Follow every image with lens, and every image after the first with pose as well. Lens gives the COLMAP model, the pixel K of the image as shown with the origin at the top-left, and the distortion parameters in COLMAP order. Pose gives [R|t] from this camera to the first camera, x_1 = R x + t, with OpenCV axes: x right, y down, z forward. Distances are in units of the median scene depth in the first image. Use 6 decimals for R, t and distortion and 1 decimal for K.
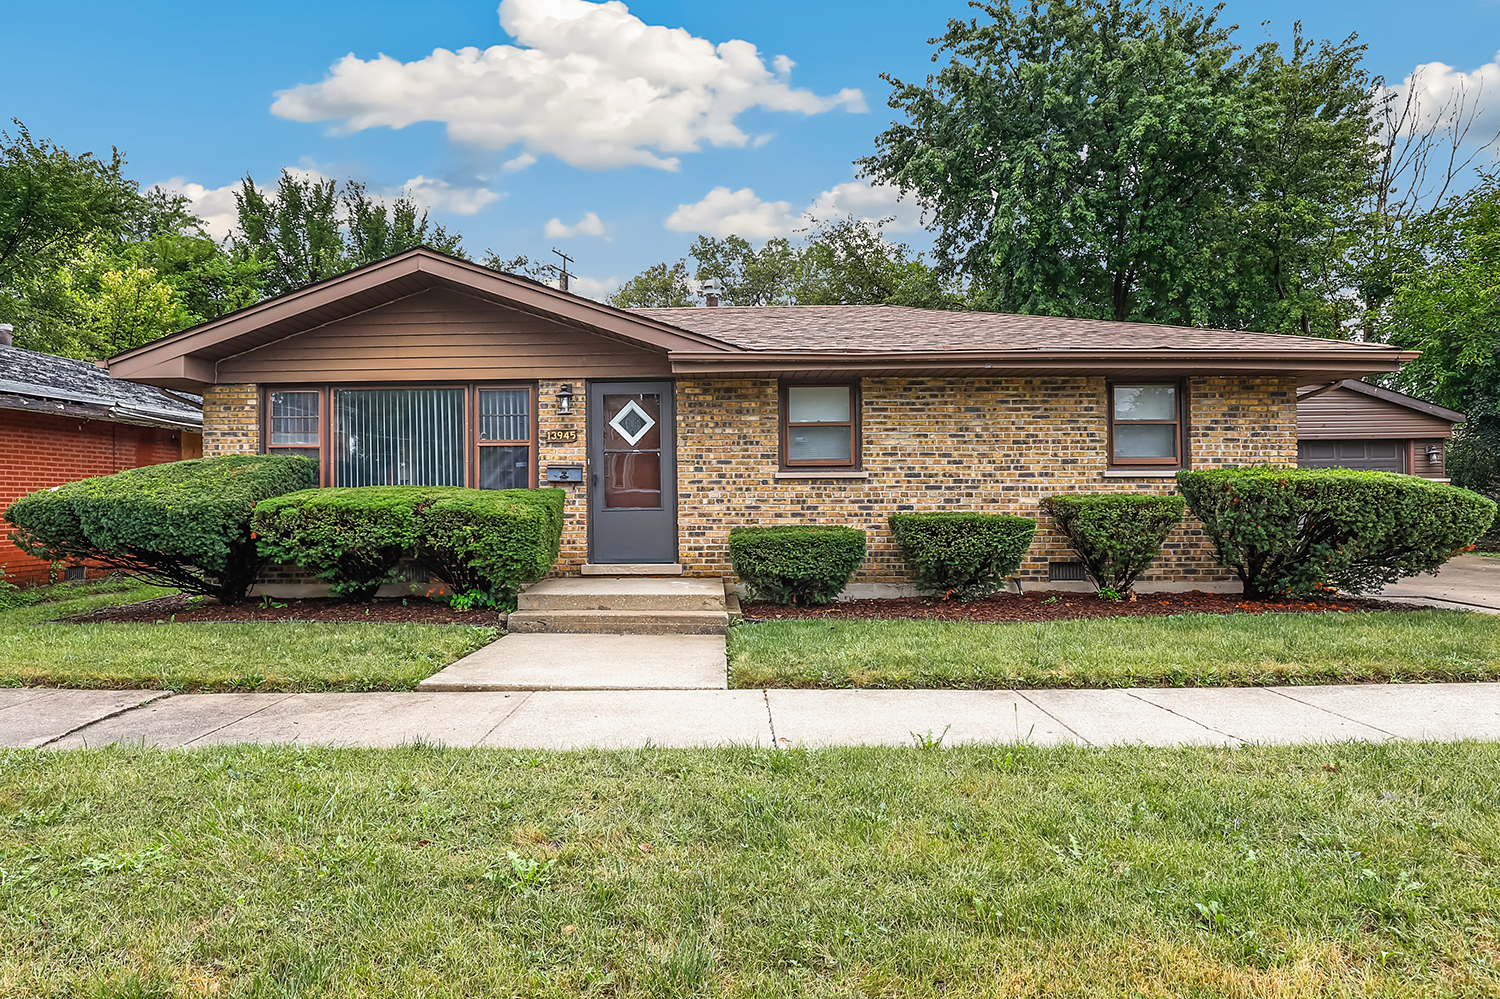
lens RADIAL K [[838.7, 0, 750.0], [0, 838.7, 499.5], [0, 0, 1]] dist [-0.014127, -0.000286]
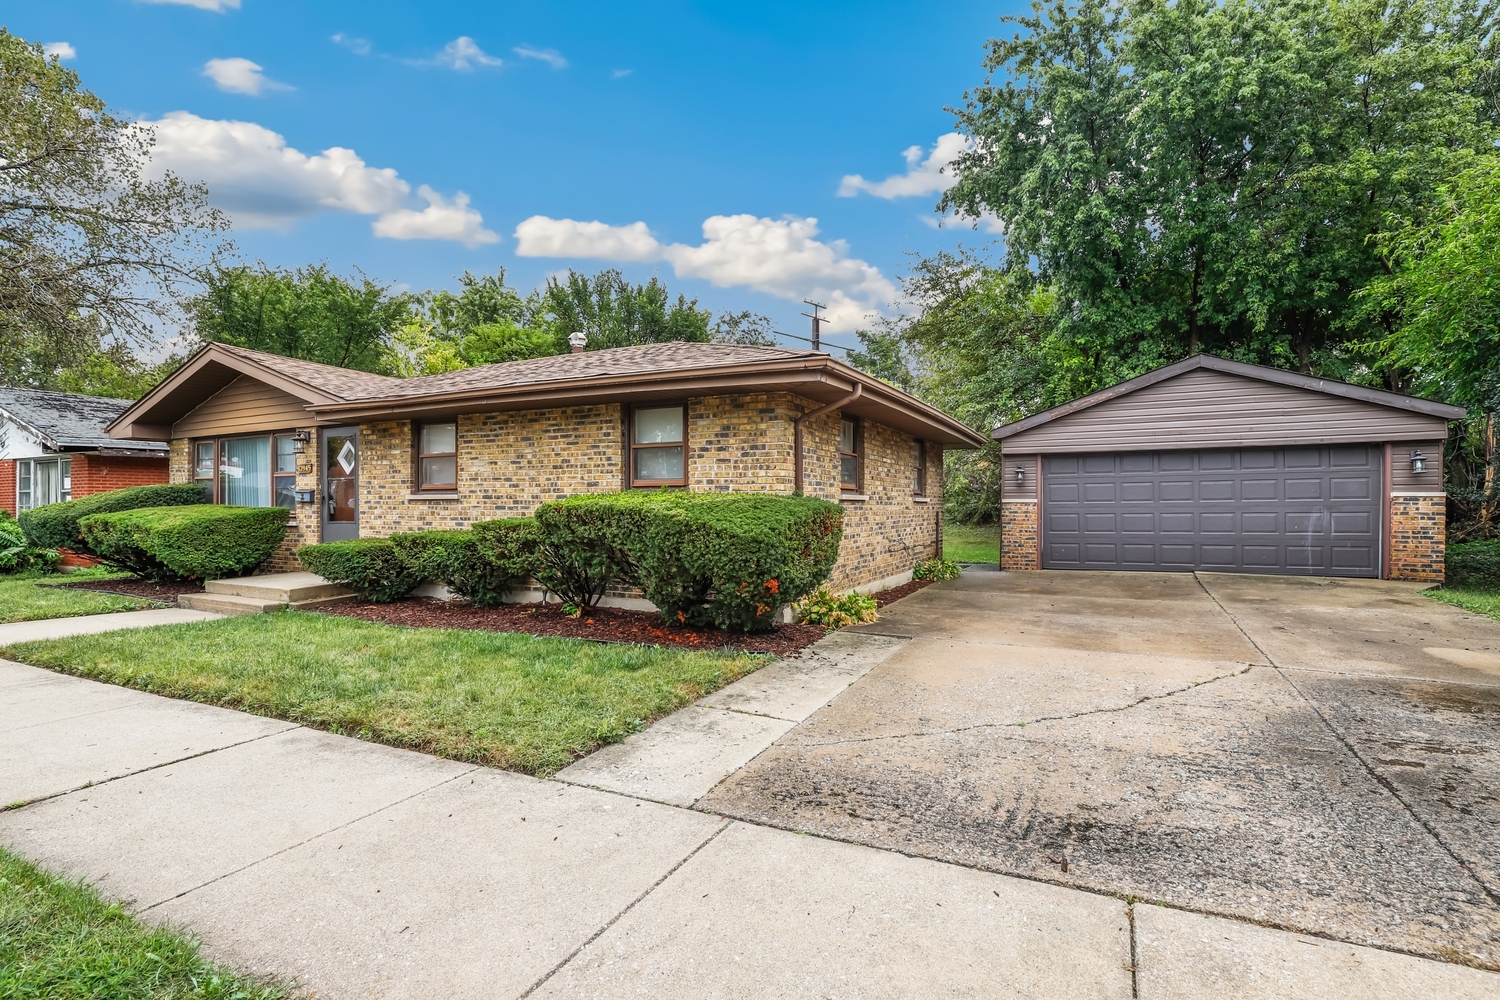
lens RADIAL K [[707.9, 0, 779.7], [0, 707.9, 508.8], [0, 0, 1]] dist [-0.011779, -0.000226]
pose [[0.908631, 0.006539, -0.417549, 0.976545], [-0.003903, 0.999967, 0.007167, -0.021252], [0.417582, -0.004882, 0.908626, 0.275706]]
